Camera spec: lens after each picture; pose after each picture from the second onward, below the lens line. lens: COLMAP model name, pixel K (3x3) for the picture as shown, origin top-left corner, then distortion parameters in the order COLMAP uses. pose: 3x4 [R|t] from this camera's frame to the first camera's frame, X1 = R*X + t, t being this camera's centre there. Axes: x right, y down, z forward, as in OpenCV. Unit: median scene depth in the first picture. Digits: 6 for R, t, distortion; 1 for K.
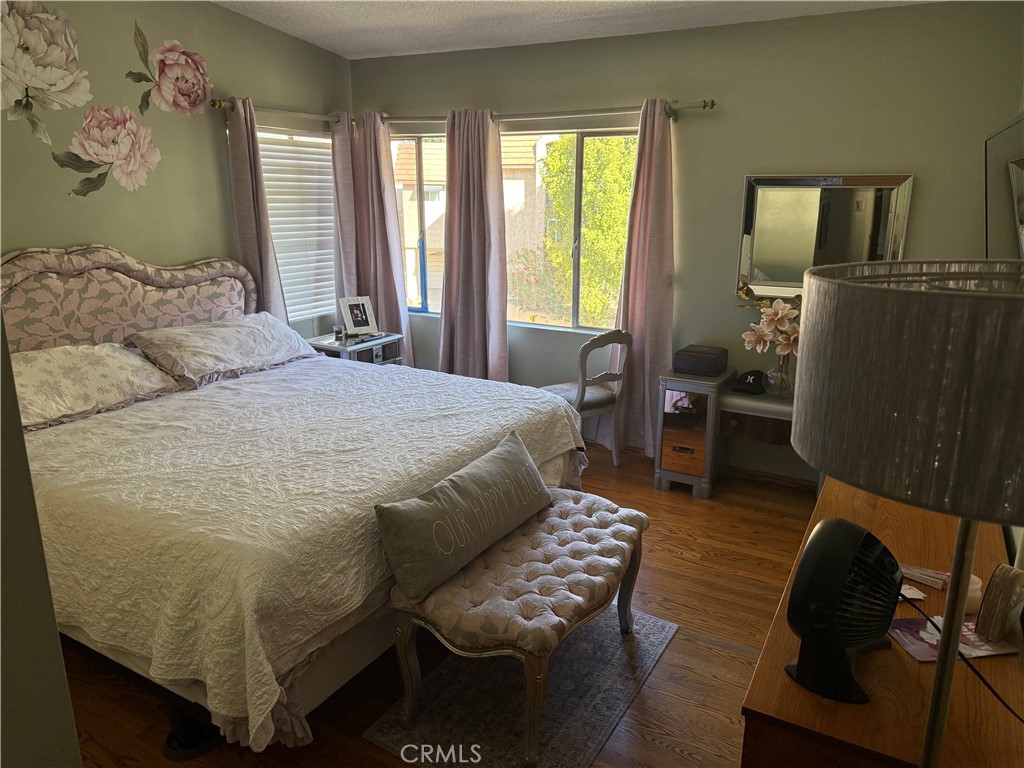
lens RADIAL K [[728.7, 0, 512.4], [0, 728.7, 376.8], [0, 0, 1]] dist [0.024731, -0.023857]
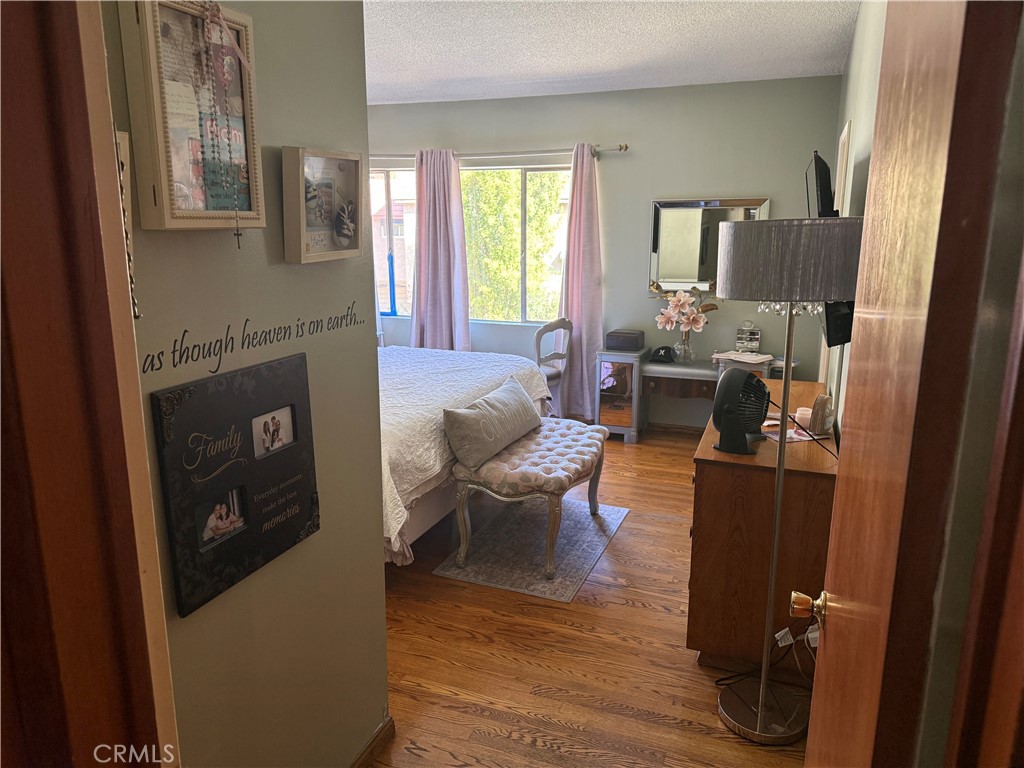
lens RADIAL K [[728.7, 0, 510.0], [0, 728.7, 387.7], [0, 0, 1]] dist [0.024731, -0.023857]
pose [[0.989142, -0.035700, 0.142563, -0.144076], [0.040509, 0.998699, -0.030970, 0.100075], [-0.141272, 0.036409, 0.989301, -0.280784]]
